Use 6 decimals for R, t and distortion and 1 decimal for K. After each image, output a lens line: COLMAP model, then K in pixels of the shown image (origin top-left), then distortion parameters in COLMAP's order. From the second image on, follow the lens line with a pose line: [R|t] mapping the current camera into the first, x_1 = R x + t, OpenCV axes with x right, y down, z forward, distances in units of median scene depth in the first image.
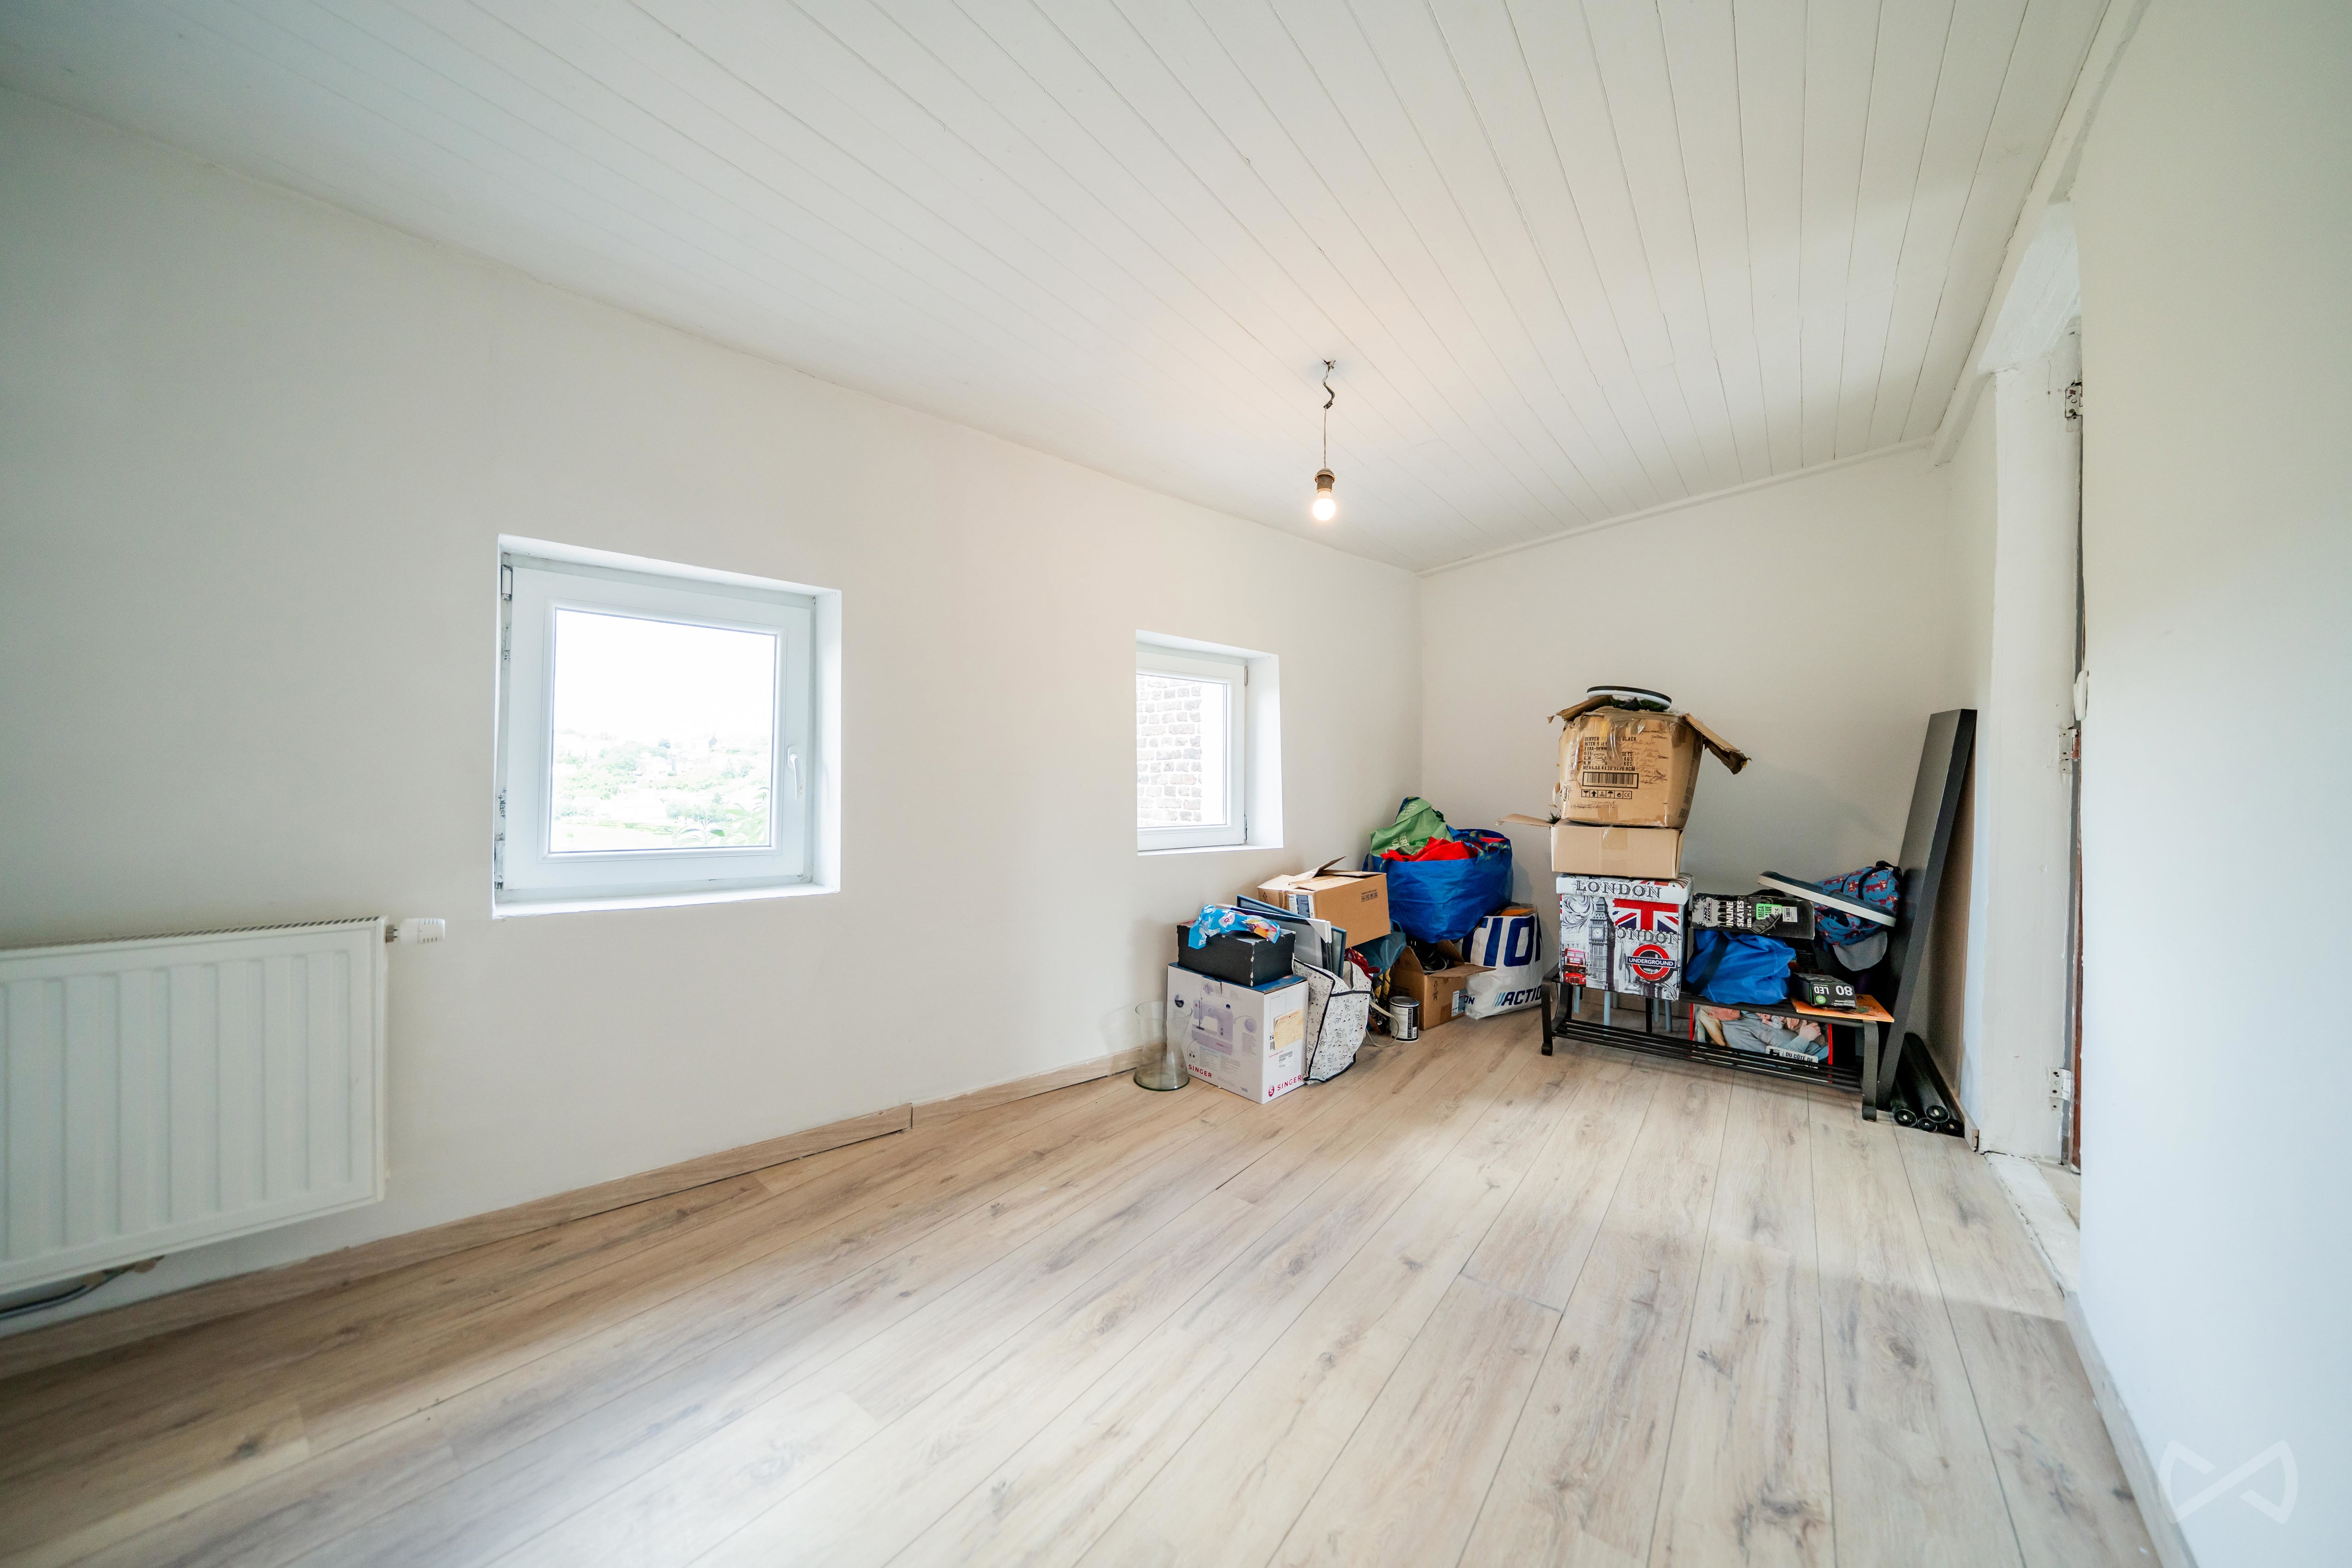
lens RADIAL K [[818.6, 0, 1182.9], [0, 818.6, 781.0], [0, 0, 1]] dist [-0.001841, -0.000427]
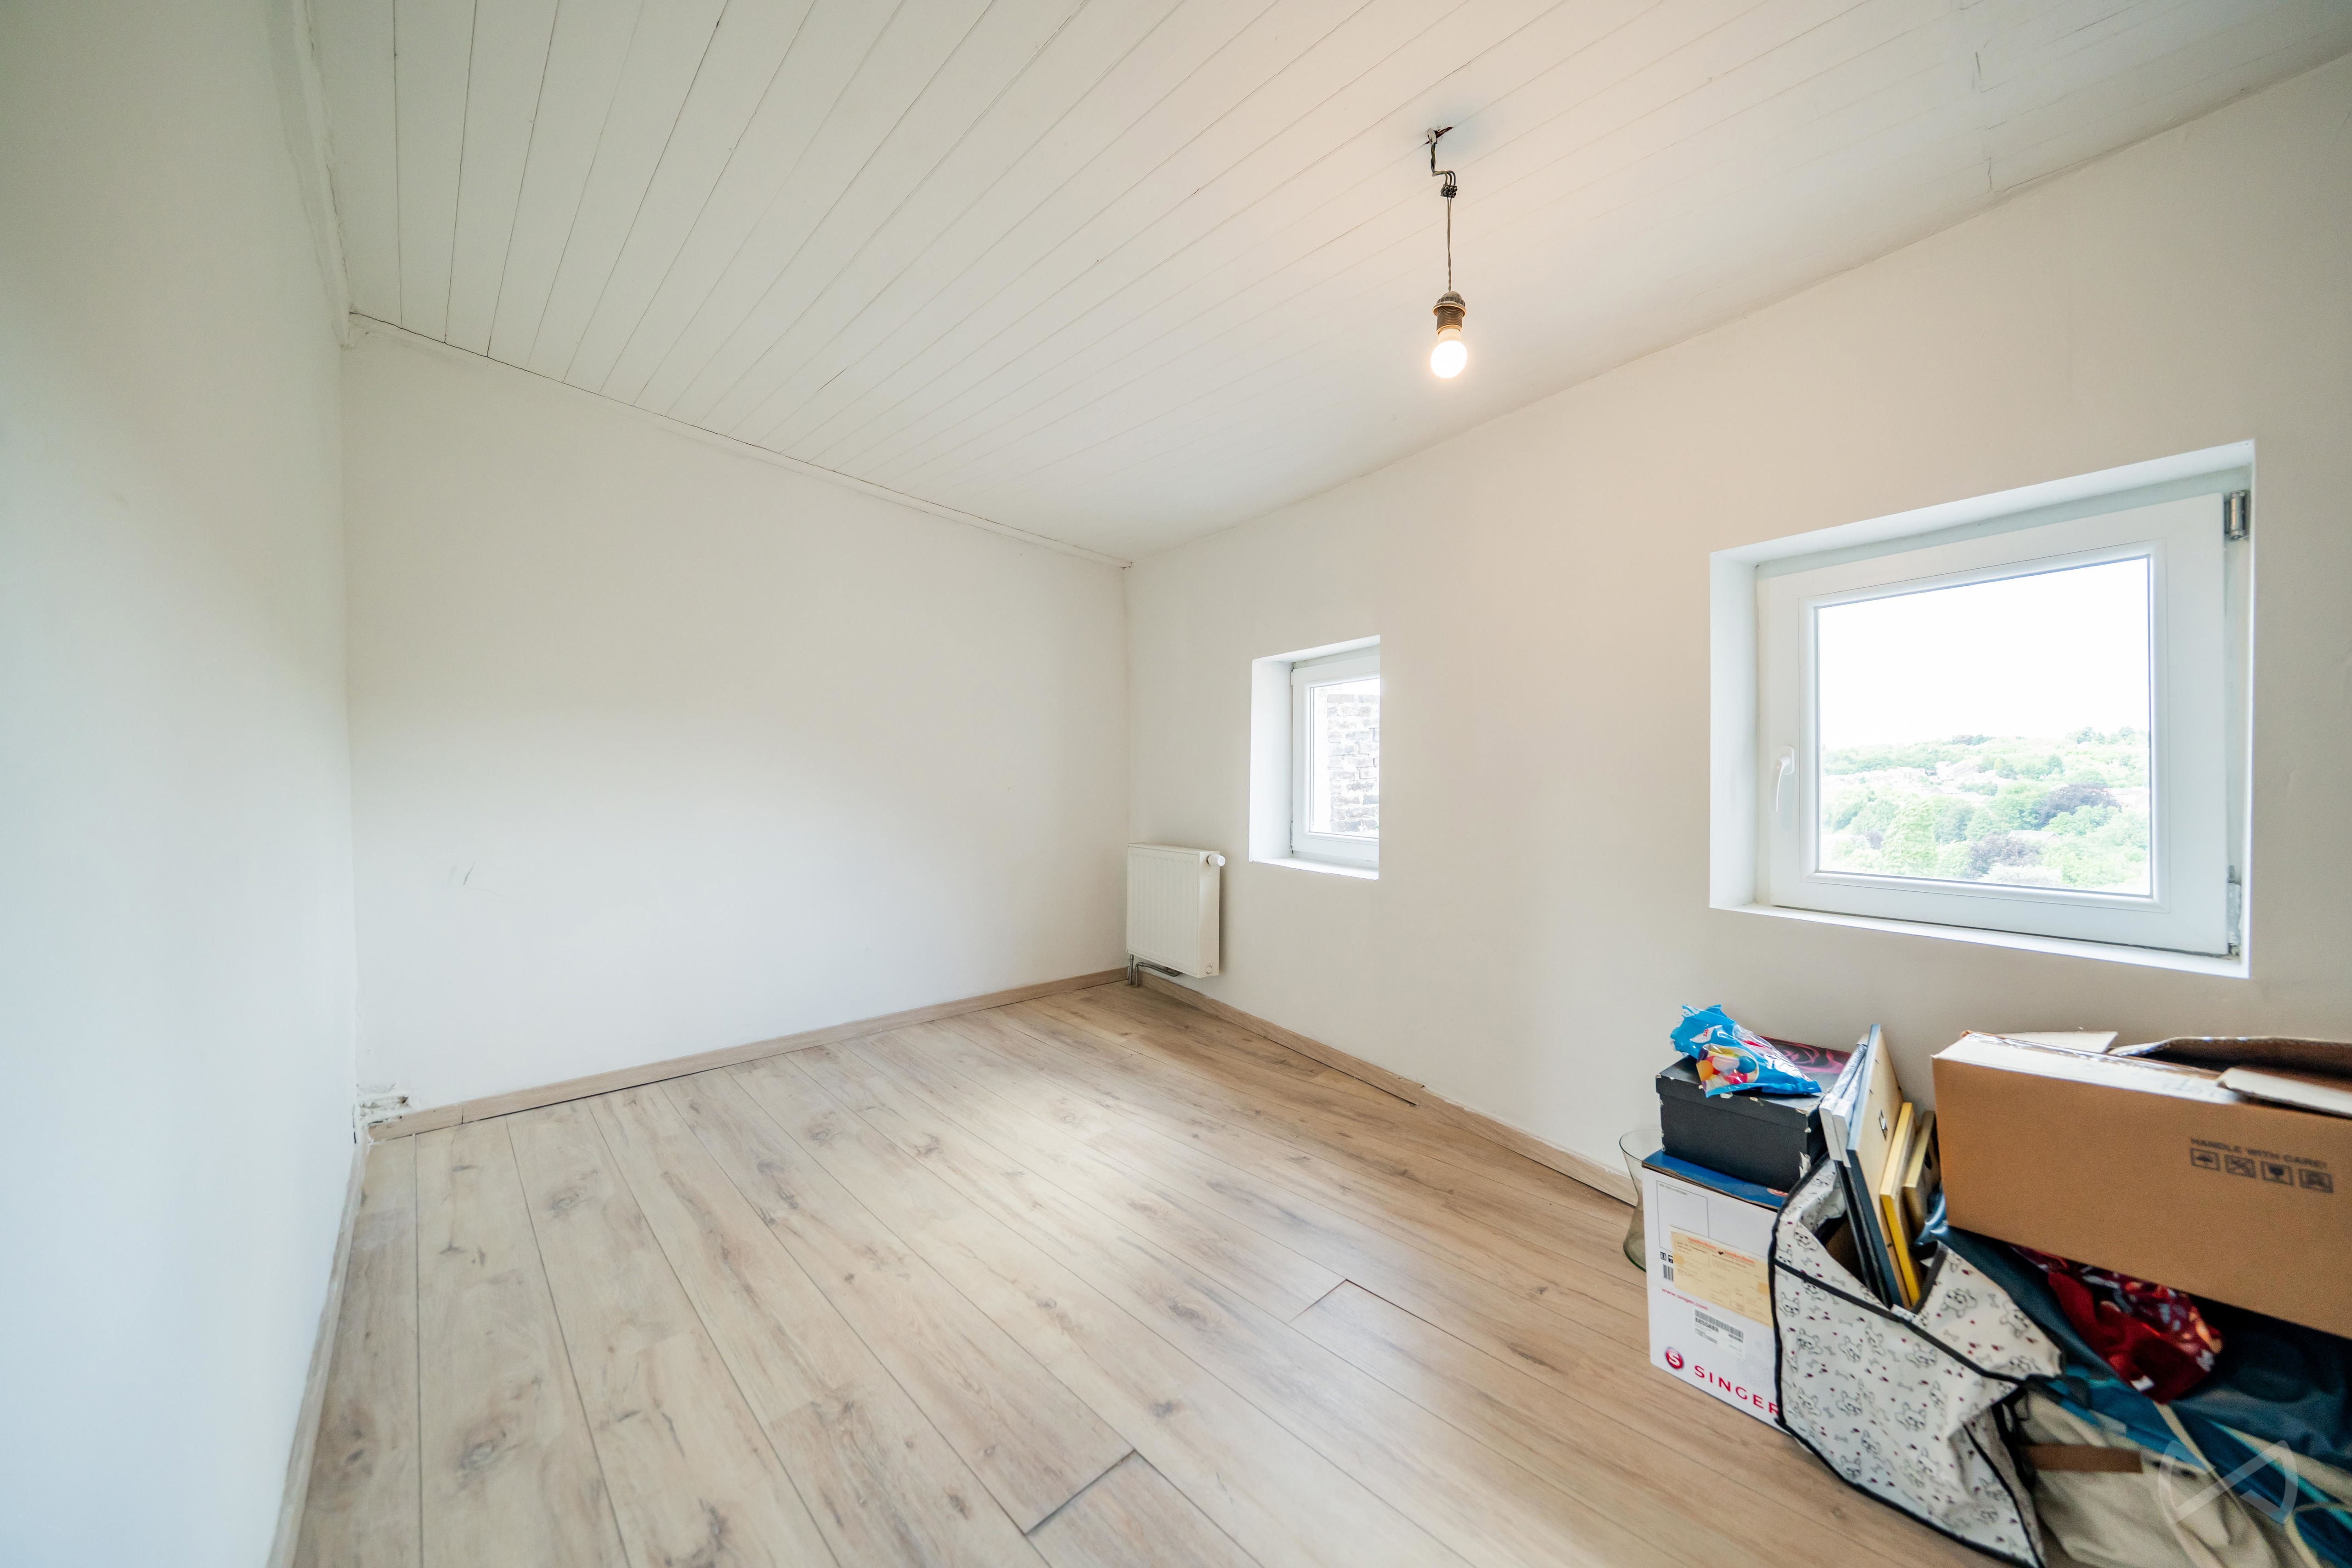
lens RADIAL K [[818.6, 0, 1182.9], [0, 818.6, 781.0], [0, 0, 1]] dist [-0.001841, -0.000427]
pose [[-0.175644, -0.010448, -0.984398, 1.177450], [-0.002122, 0.999945, -0.010234, 0.000977], [0.984451, 0.000291, -0.175657, 1.292308]]
